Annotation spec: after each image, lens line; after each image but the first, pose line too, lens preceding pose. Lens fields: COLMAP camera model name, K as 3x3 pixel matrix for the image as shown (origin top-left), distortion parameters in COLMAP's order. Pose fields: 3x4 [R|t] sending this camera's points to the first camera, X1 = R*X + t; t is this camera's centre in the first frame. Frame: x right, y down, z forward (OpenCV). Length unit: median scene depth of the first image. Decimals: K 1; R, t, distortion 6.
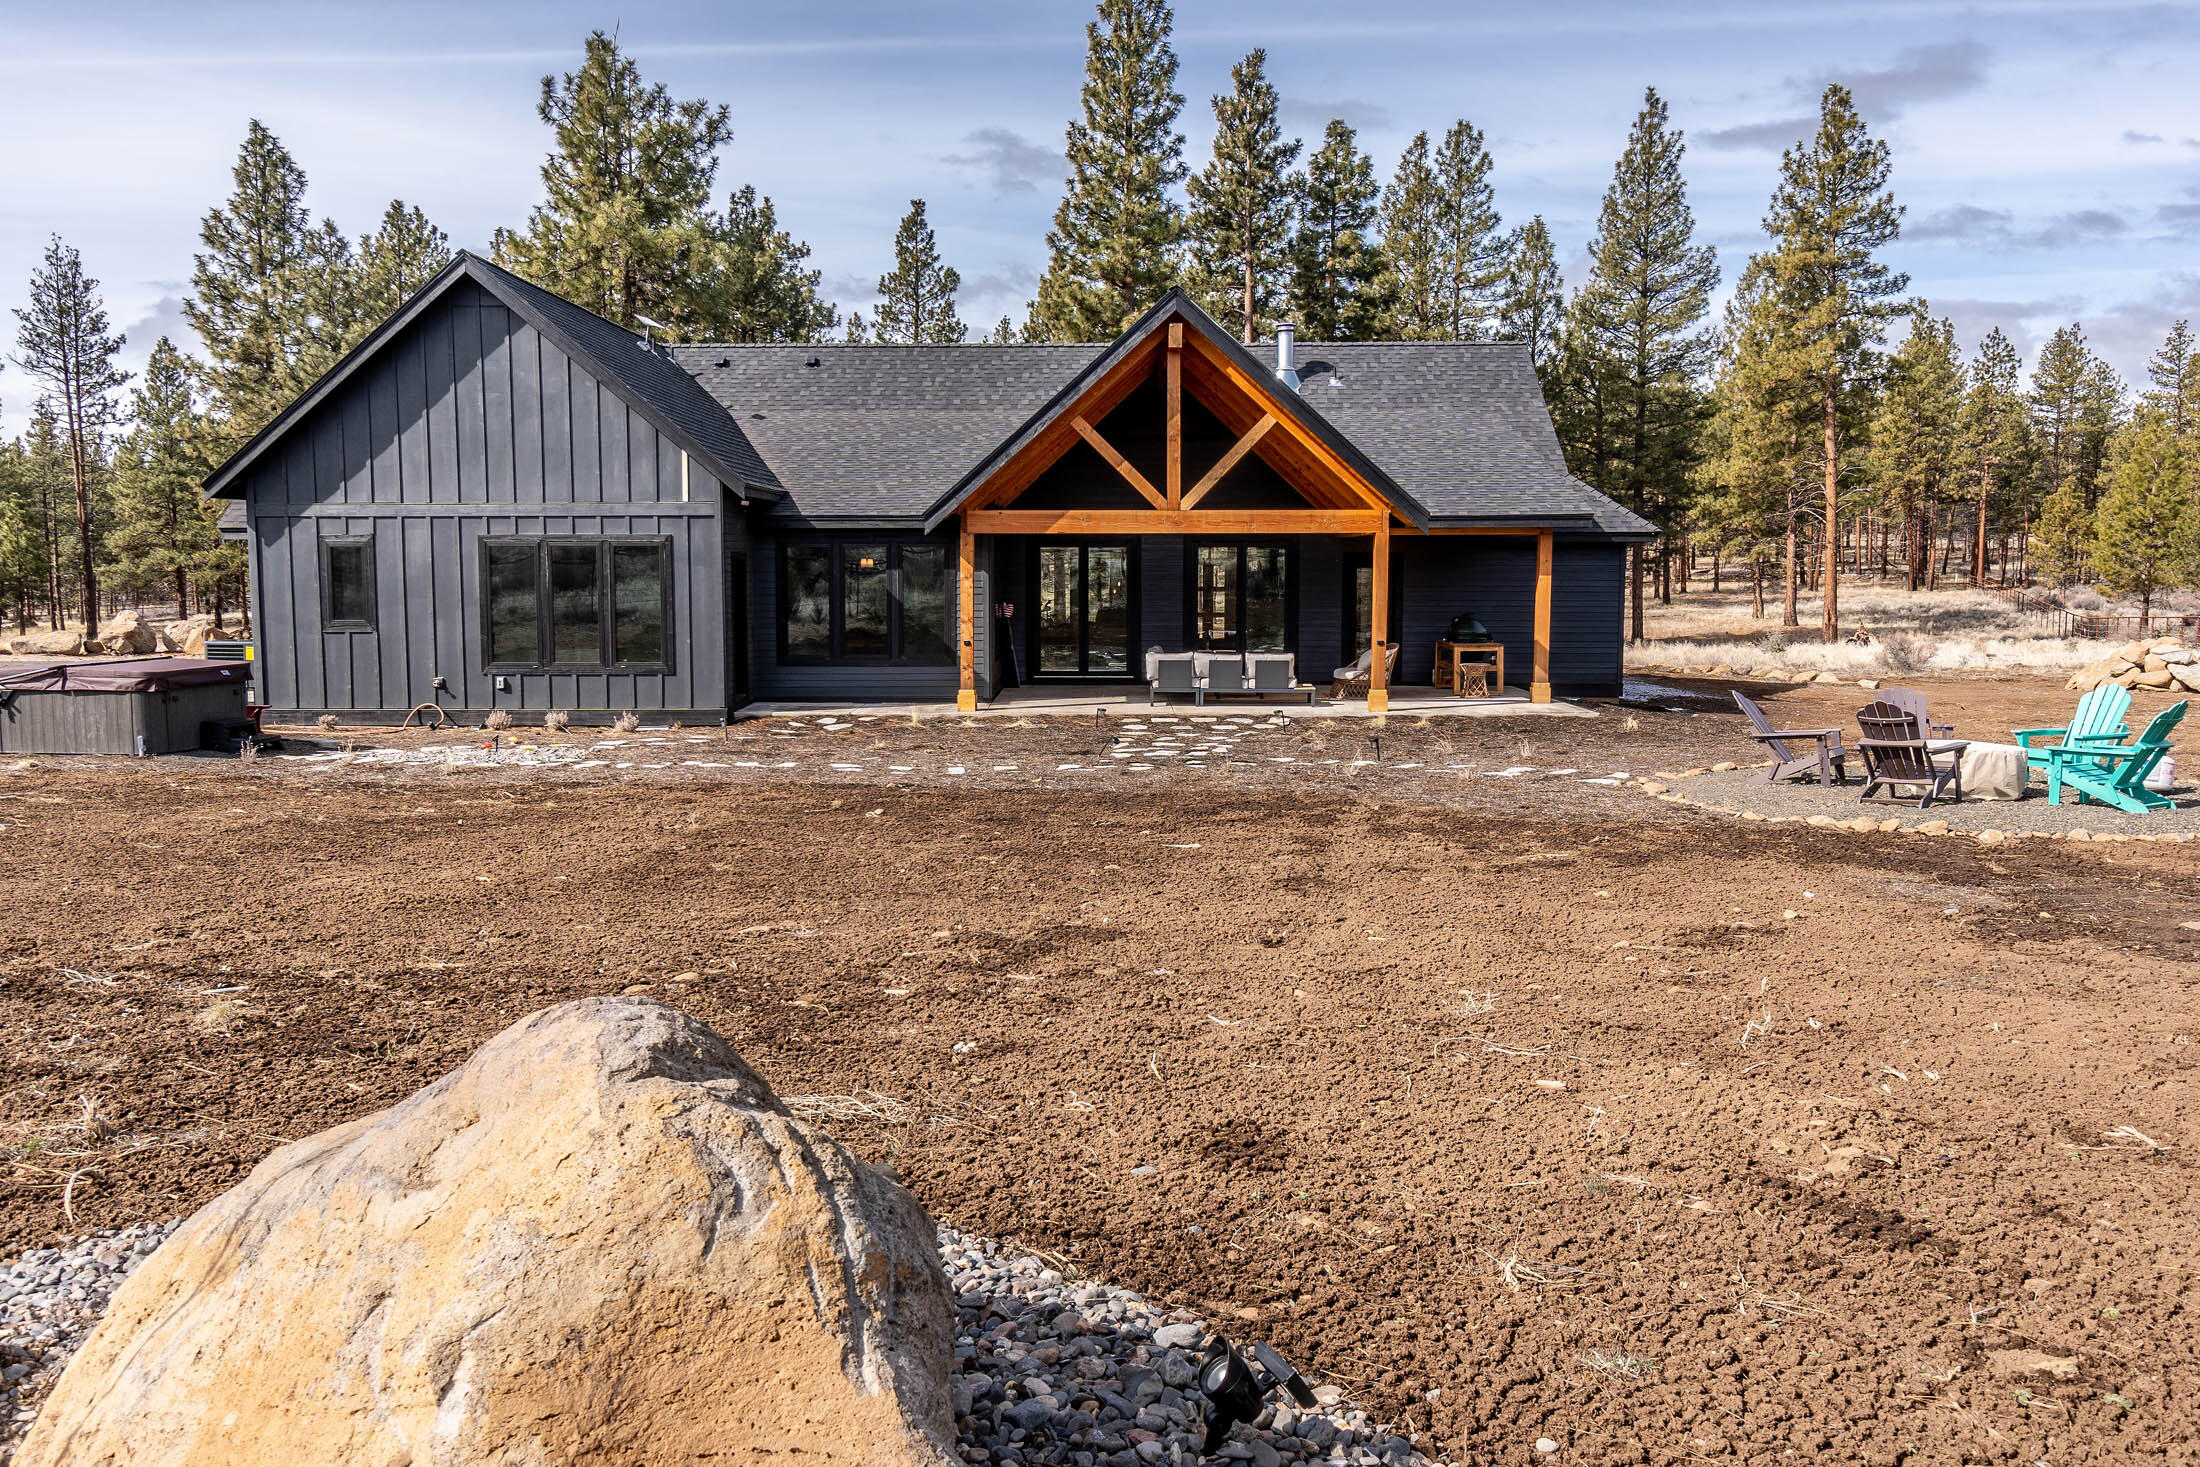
lens RADIAL K [[1669.3, 0, 1094.9], [0, 1669.3, 707.2], [0, 0, 1]] dist [-0.001564, -0.000815]
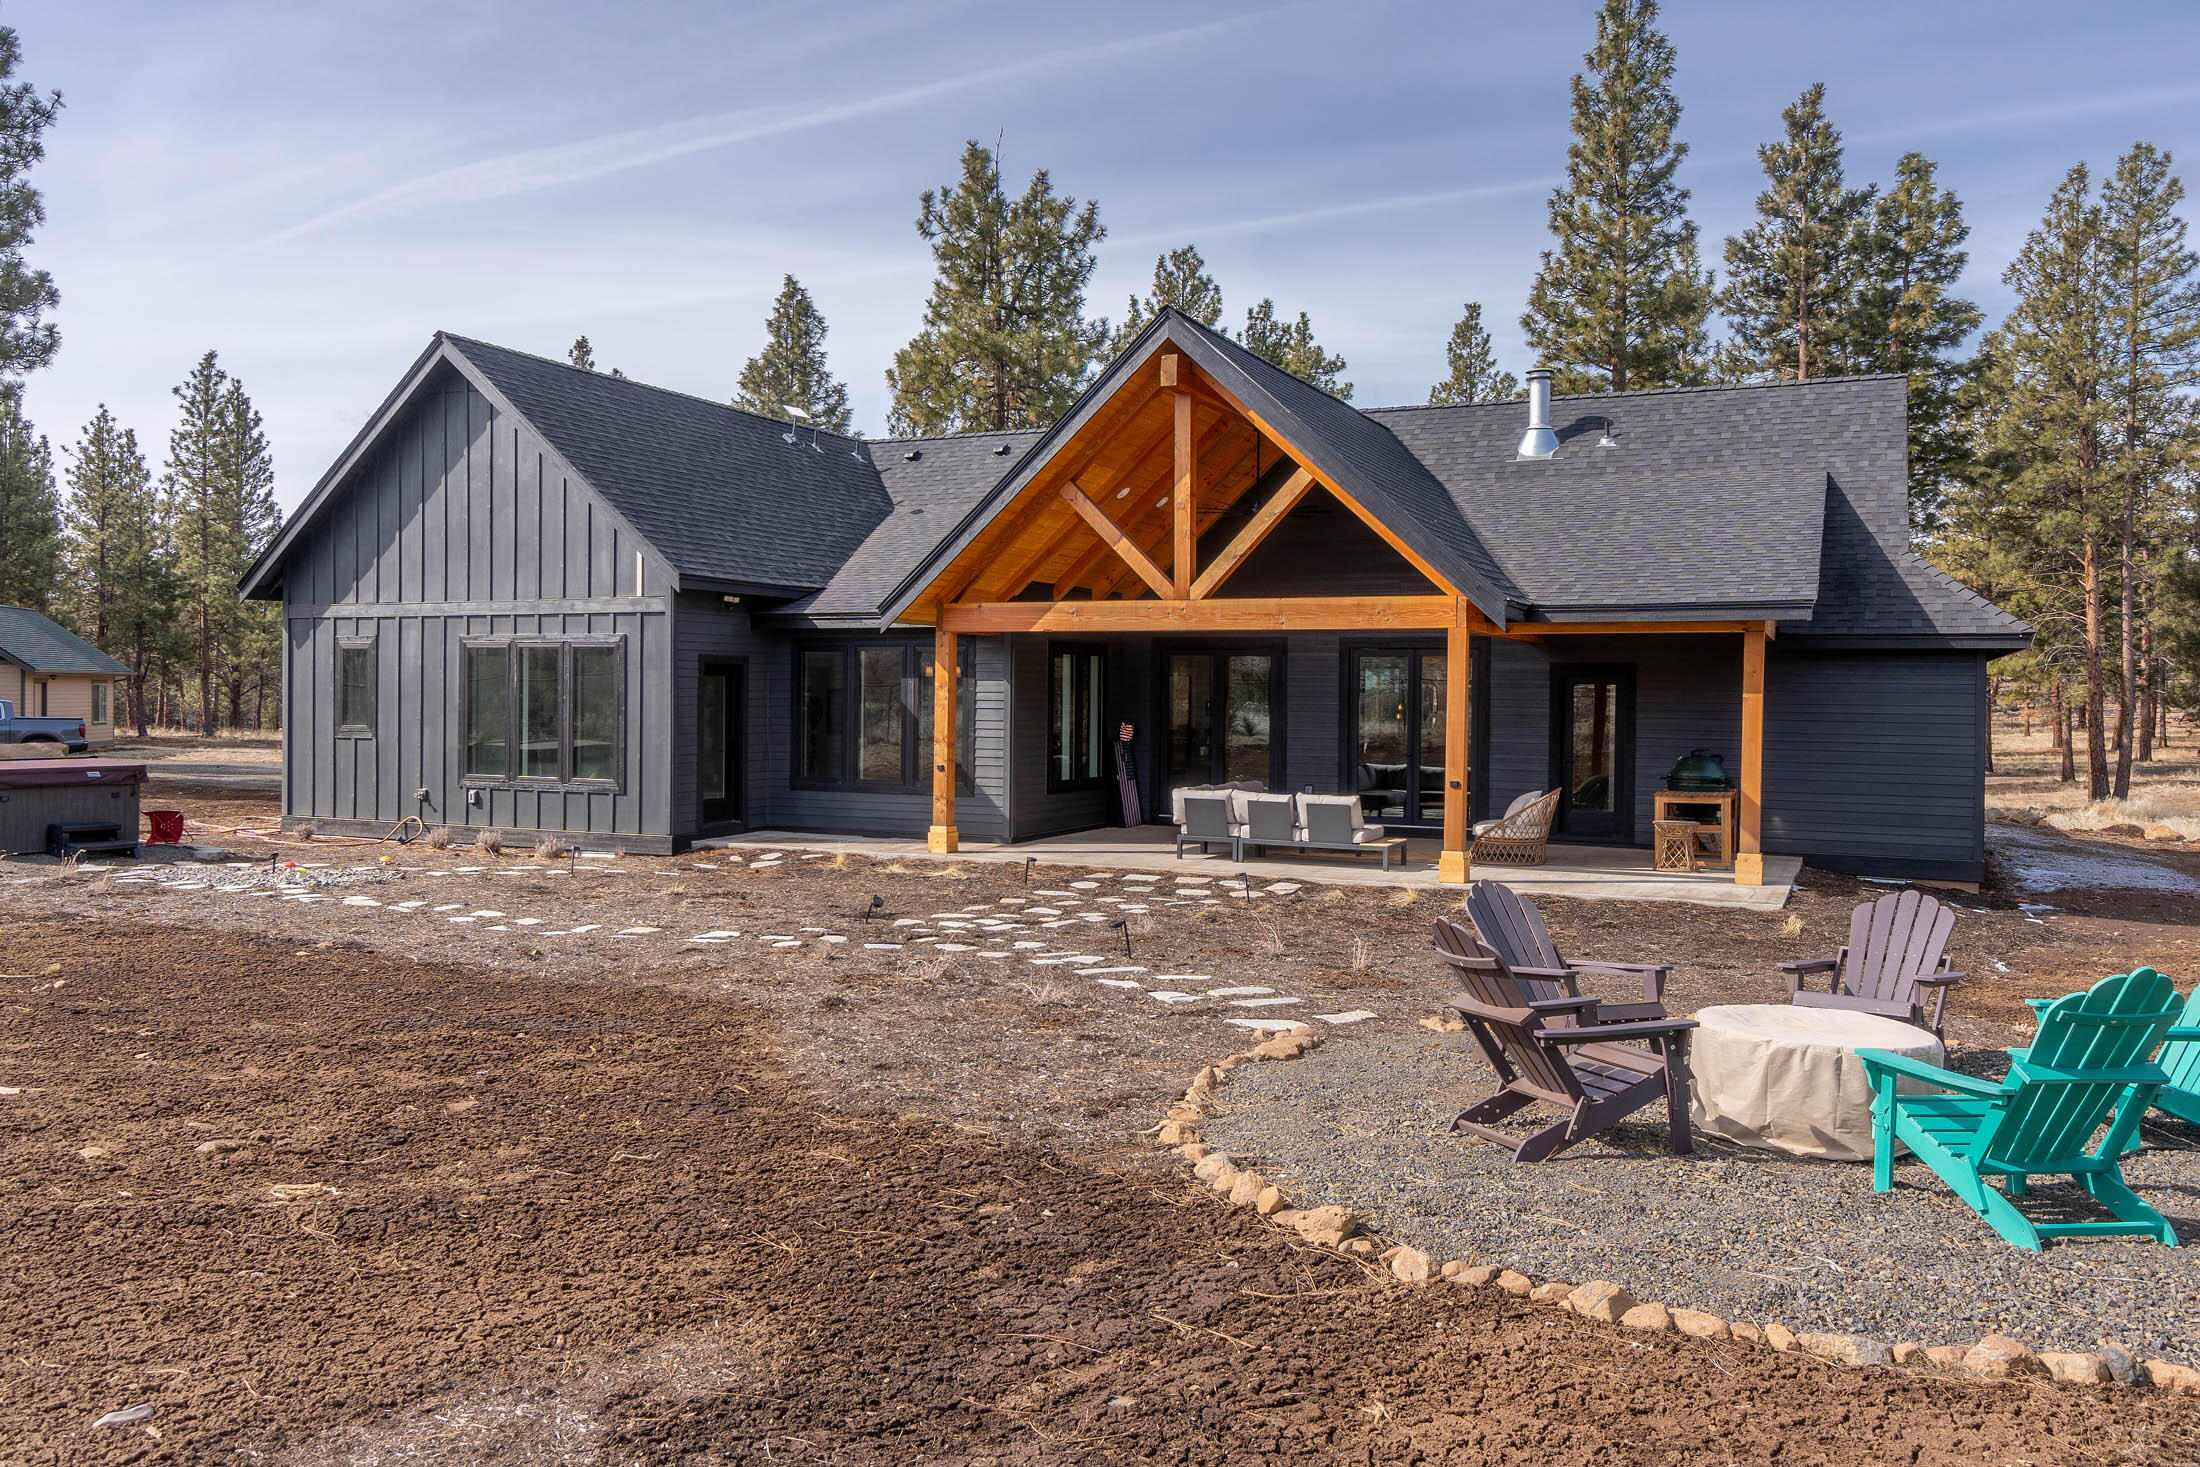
lens RADIAL K [[1660.2, 0, 1100.0], [0, 1660.2, 733.5], [0, 0, 1]] dist [-0.008873, 0.017545]
pose [[0.910575, 0.019884, -0.412865, 0.312982], [-0.045944, 0.997522, -0.053289, -0.015433], [0.410782, 0.067492, 0.909232, 0.292149]]
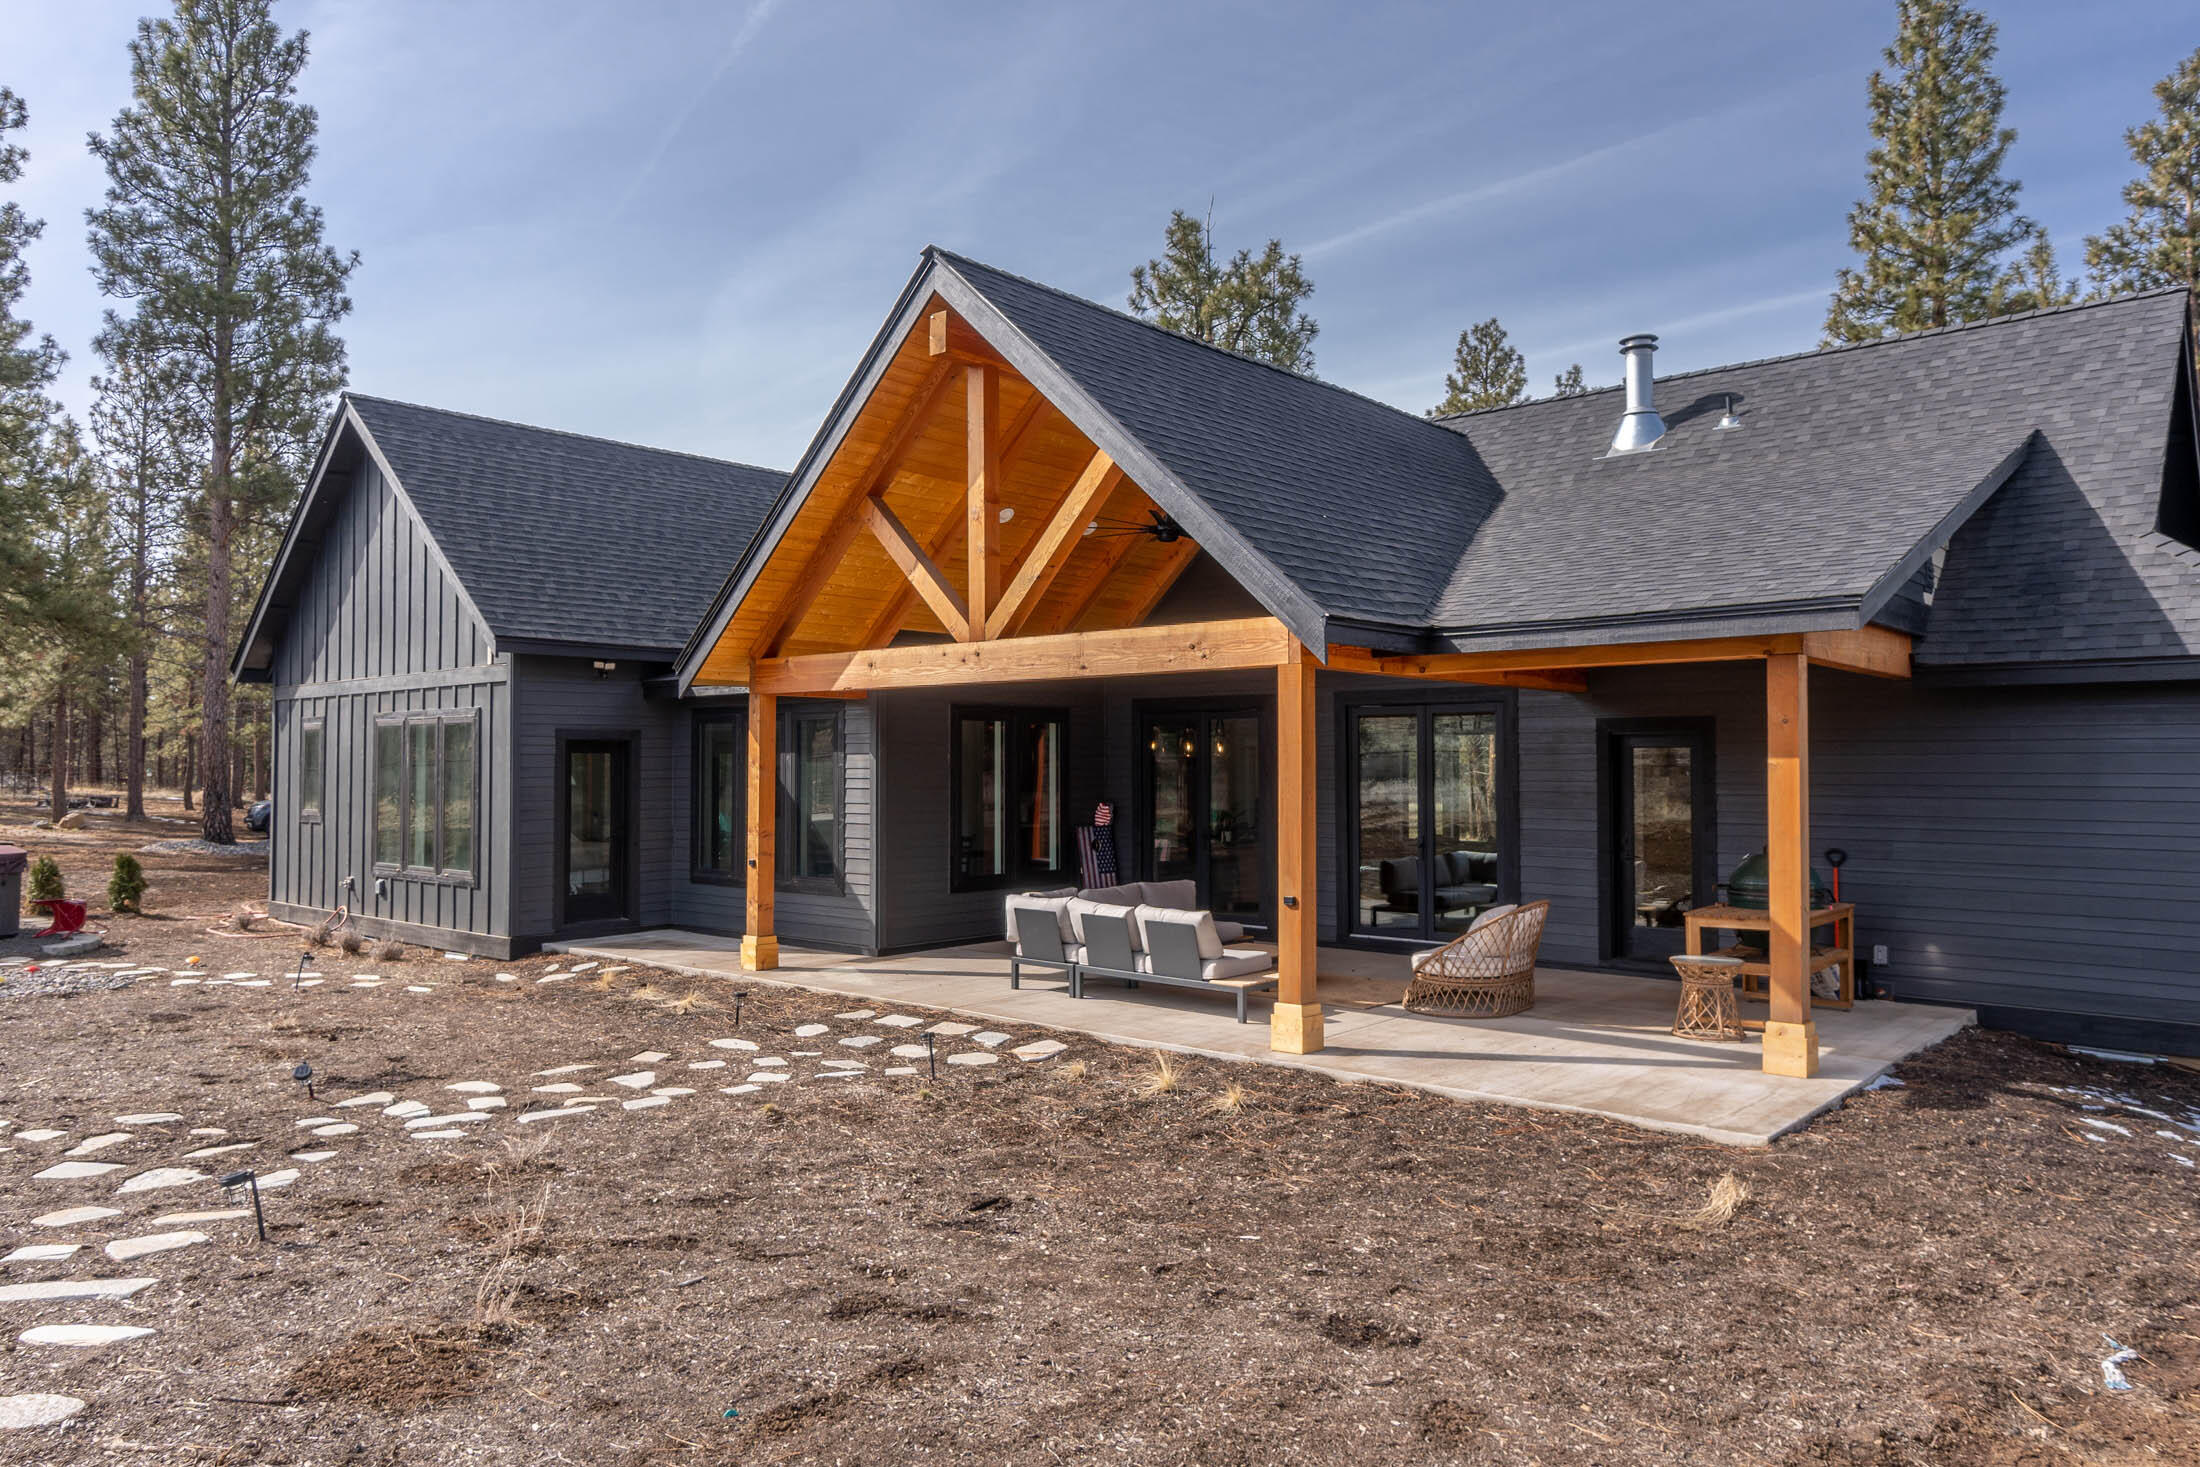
lens RADIAL K [[1459.1, 0, 1100.0], [0, 1459.1, 733.5], [0, 0, 1]] dist [-0.022891, 0.022092]
pose [[0.753289, -0.015409, -0.657509, 0.385218], [-0.055168, 0.994722, -0.086517, -0.045475], [0.655372, 0.101446, 0.748463, 0.637008]]
